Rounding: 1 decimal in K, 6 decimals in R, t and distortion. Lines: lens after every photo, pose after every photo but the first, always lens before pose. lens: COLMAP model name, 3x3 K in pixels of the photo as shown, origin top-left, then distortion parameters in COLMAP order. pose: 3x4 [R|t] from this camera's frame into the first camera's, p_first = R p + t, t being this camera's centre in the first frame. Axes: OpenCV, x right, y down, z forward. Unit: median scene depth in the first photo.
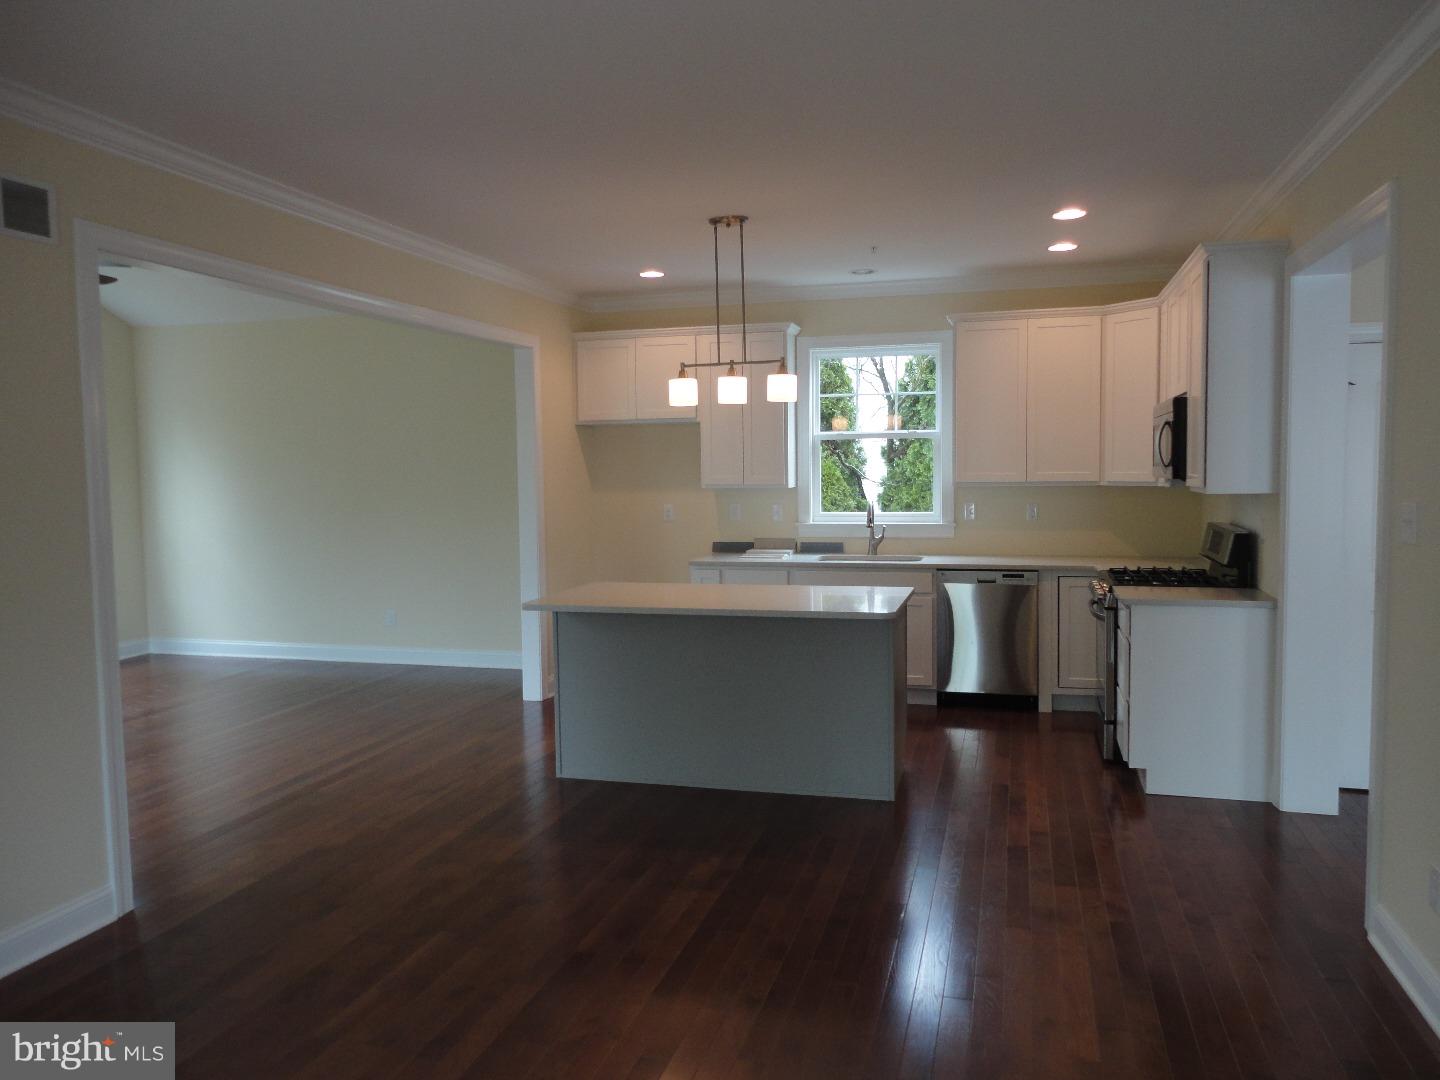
lens RADIAL K [[1035.7, 0, 720.0], [0, 1035.7, 540.0], [0, 0, 1]] dist [-0.010690, -0.001259]
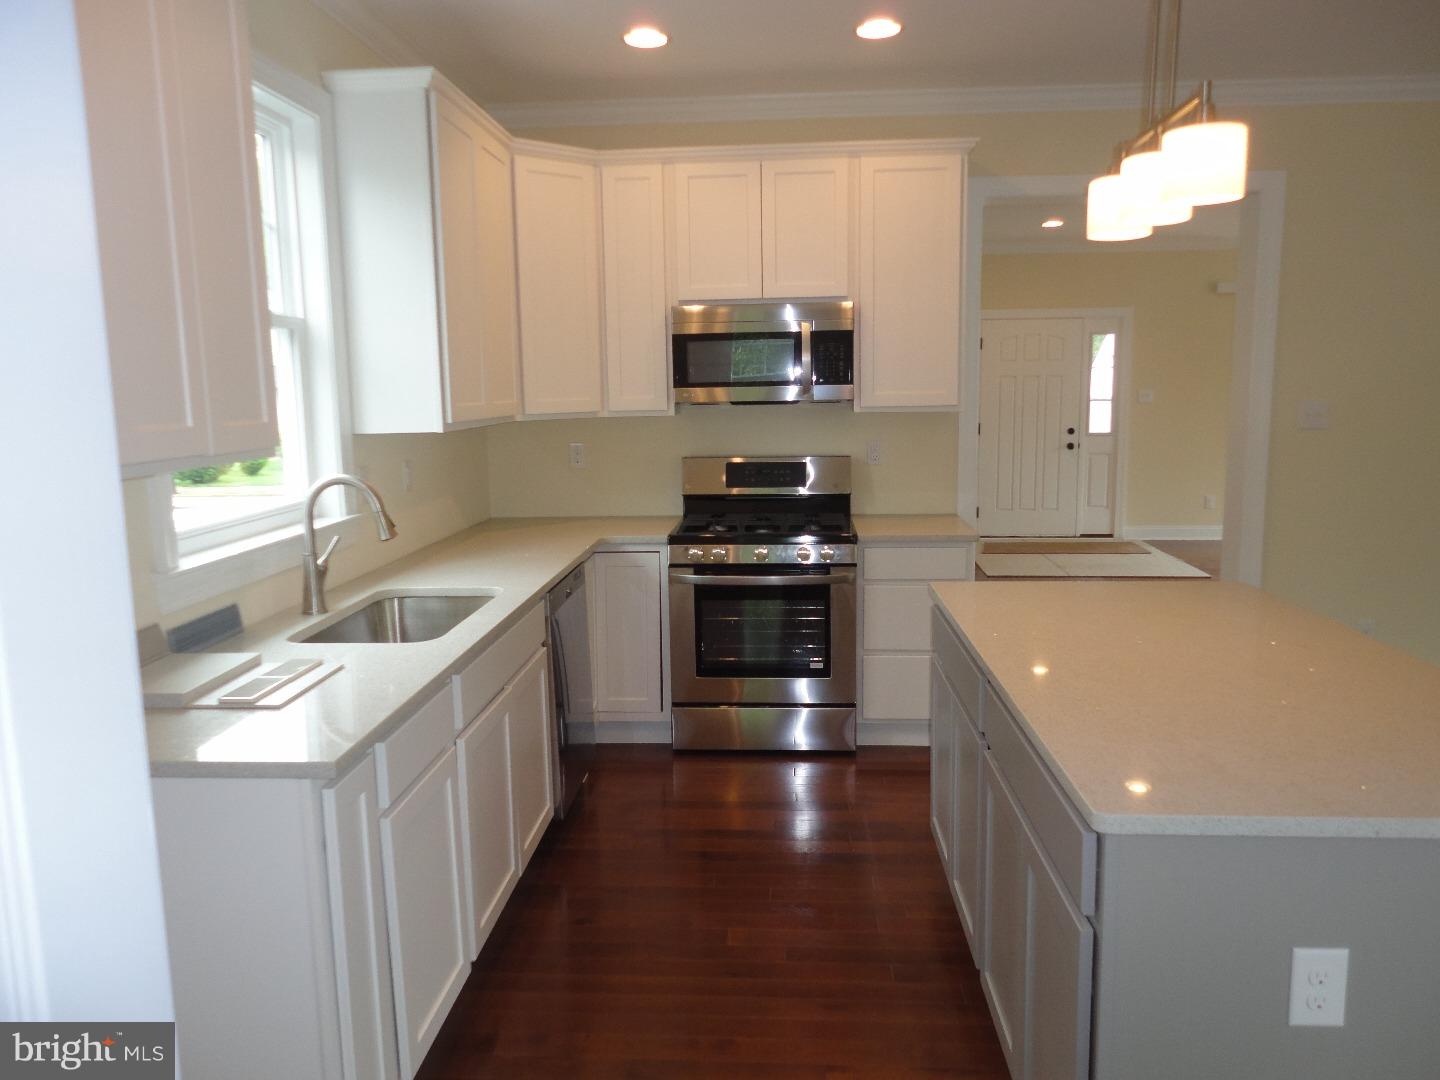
lens RADIAL K [[1035.7, 0, 720.0], [0, 1035.7, 540.0], [0, 0, 1]] dist [-0.010690, -0.001259]
pose [[-0.210492, -0.130461, 0.968851, -0.275220], [0.087982, 0.984506, 0.151684, -0.061111], [-0.973628, 0.117169, -0.195753, 0.927496]]
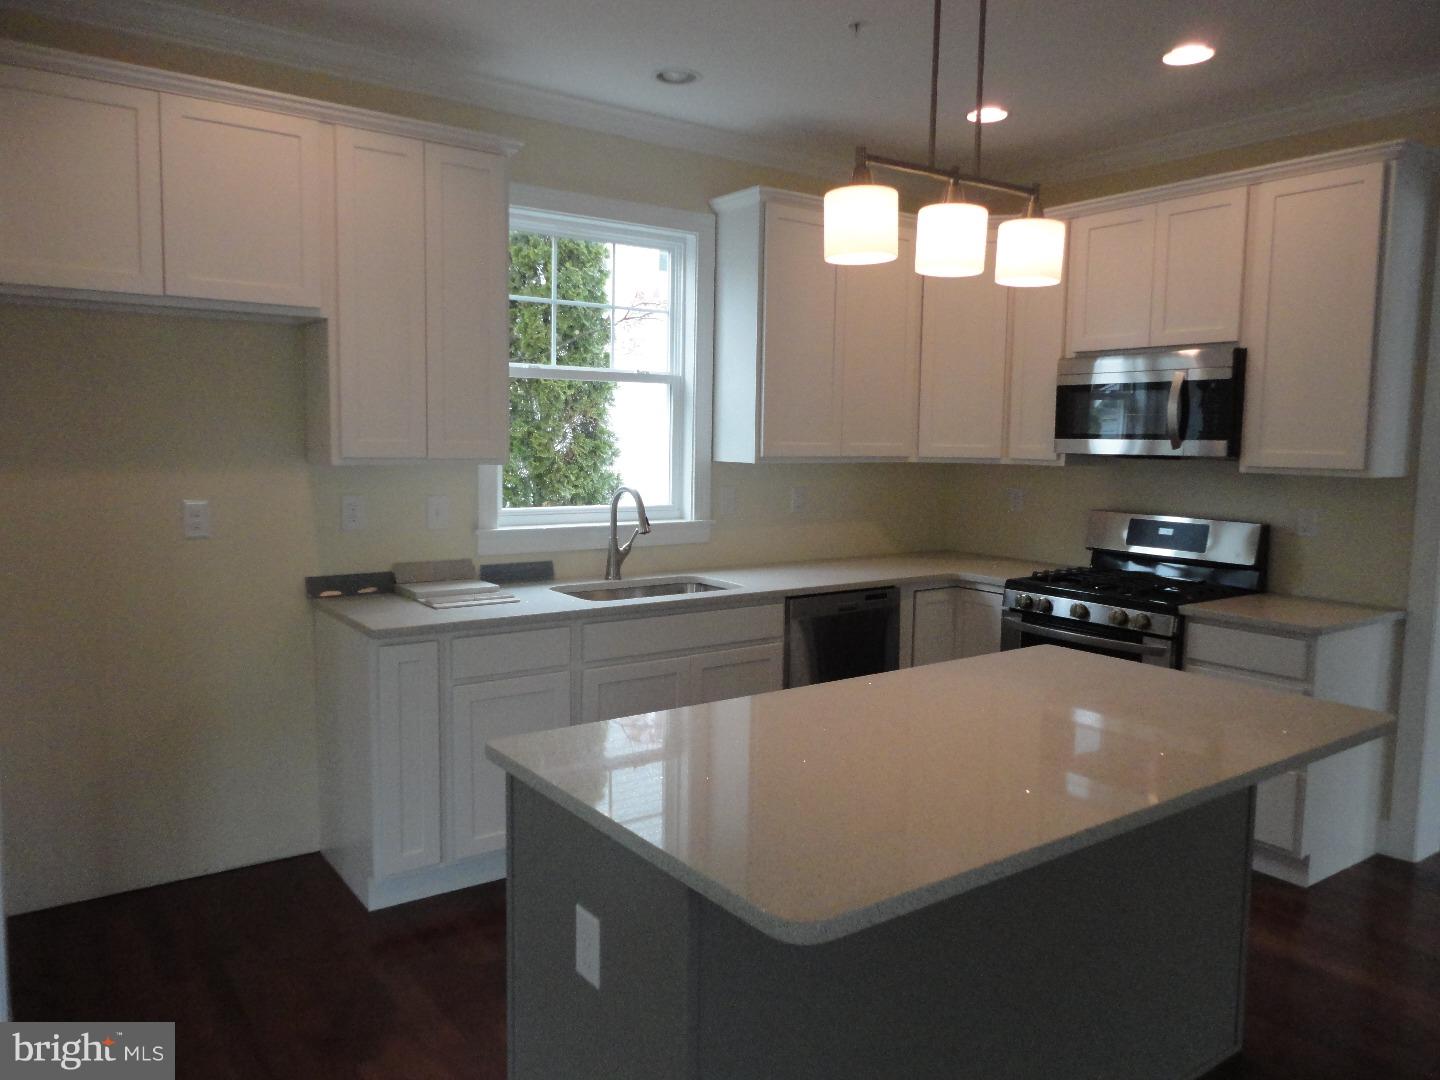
lens RADIAL K [[1035.7, 0, 720.0], [0, 1035.7, 540.0], [0, 0, 1]] dist [-0.010690, -0.001259]
pose [[0.613470, -0.058112, 0.787577, -0.277152], [0.031882, 0.998298, 0.048826, -0.034269], [-0.789075, -0.004844, 0.614278, 0.595115]]
